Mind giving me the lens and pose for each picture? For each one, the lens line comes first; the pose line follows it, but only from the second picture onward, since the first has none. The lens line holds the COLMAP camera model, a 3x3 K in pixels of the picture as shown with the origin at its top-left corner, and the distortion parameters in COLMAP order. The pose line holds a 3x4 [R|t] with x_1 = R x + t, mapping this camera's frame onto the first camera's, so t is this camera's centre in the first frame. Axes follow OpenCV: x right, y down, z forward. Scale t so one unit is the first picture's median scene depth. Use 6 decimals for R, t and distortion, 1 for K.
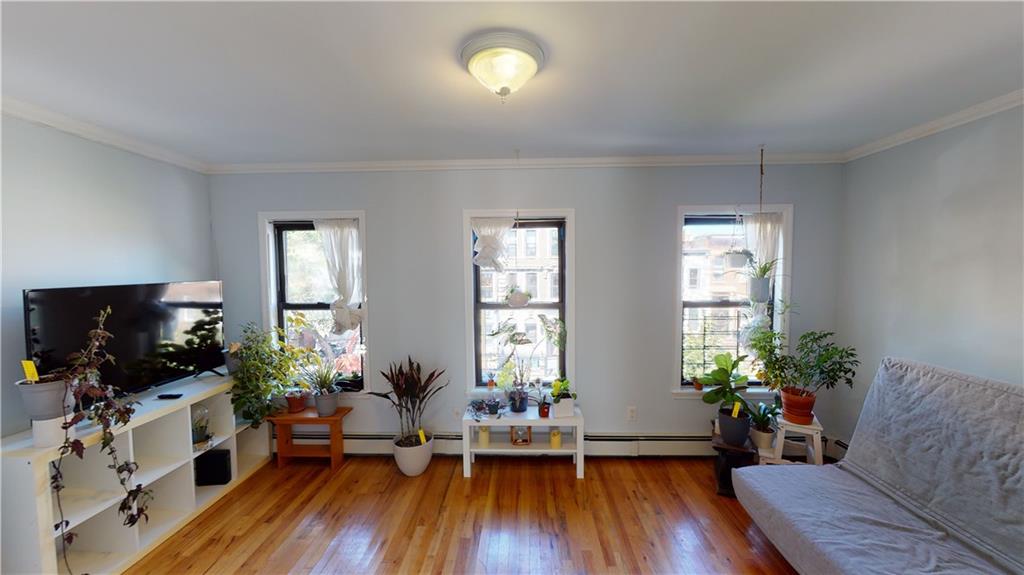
lens RADIAL K [[371.4, 0, 512.6], [0, 371.4, 293.0], [0, 0, 1]] dist [-0.002587, 0.000032]
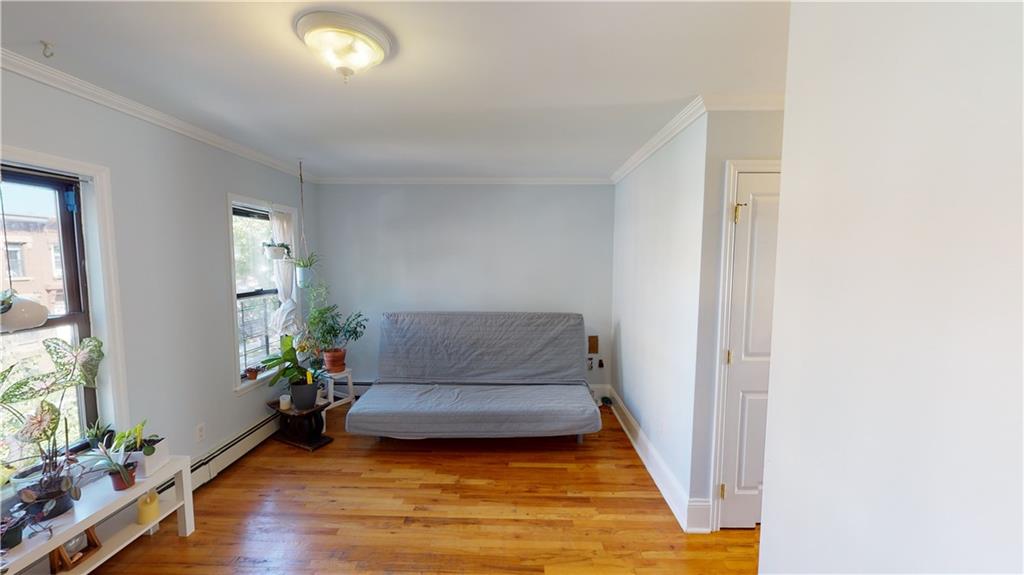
lens RADIAL K [[371.4, 0, 512.5], [0, 371.4, 285.0], [0, 0, 1]] dist [-0.002587, 0.000032]
pose [[-0.007919, -0.064041, 0.997916, -0.511764], [0.057898, 0.996244, 0.064393, -0.020280], [-0.998291, 0.058288, -0.004182, 0.290215]]
